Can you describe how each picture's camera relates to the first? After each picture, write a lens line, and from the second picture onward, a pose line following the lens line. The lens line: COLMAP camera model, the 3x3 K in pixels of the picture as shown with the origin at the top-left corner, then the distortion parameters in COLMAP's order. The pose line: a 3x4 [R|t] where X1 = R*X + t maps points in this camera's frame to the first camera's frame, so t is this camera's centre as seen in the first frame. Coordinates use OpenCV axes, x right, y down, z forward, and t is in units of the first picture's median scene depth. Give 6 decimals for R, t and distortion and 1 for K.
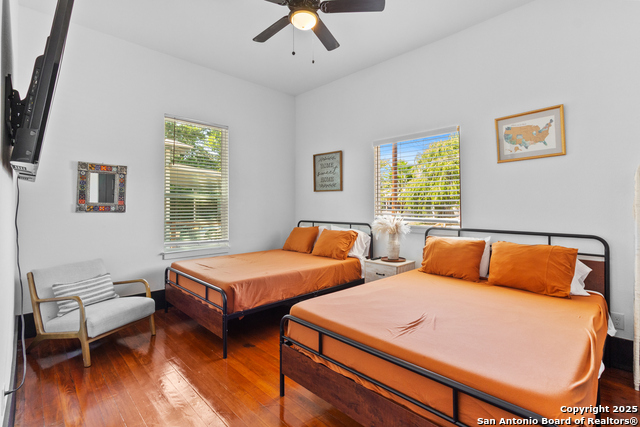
lens RADIAL K [[301.4, 0, 320.2], [0, 301.4, 210.2], [0, 0, 1]] dist [0.004144, -0.000033]
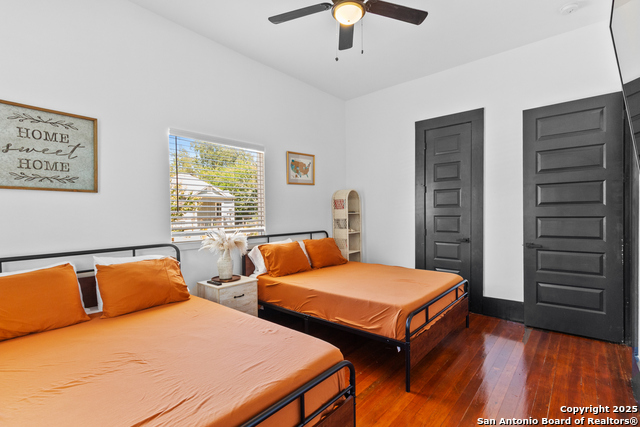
lens RADIAL K [[301.4, 0, 320.1], [0, 301.4, 216.5], [0, 0, 1]] dist [0.004144, -0.000033]
pose [[-0.083106, 0.002181, 0.996538, -0.535495], [0.042652, 0.999089, 0.001371, -0.004029], [-0.995628, 0.042618, -0.083123, 0.674401]]
